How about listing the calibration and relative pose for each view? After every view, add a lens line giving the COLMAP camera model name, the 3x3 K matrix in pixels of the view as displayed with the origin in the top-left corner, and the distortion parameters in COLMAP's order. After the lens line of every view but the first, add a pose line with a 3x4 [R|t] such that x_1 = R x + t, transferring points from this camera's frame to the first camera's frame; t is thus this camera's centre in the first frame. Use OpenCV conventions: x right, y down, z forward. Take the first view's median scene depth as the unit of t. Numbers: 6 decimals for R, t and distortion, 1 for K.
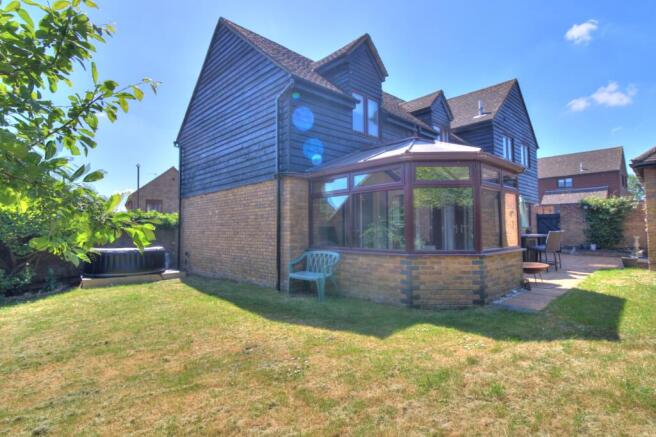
lens RADIAL K [[316.8, 0, 341.4], [0, 316.8, 219.1], [0, 0, 1]] dist [-0.000710, -0.011399]
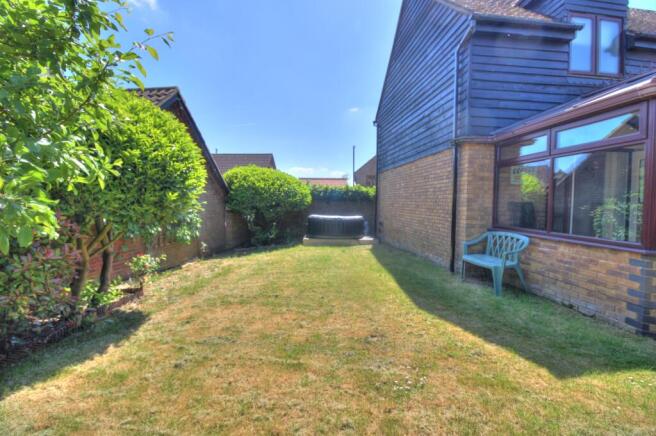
lens RADIAL K [[309.4, 0, 327.8], [0, 309.4, 215.6], [0, 0, 1]] dist [-0.002602, -0.011058]
pose [[0.790314, 0.048497, -0.610780, 0.054627], [-0.002031, 0.997064, 0.076540, -0.001005], [0.612699, -0.059250, 0.788092, 0.107393]]
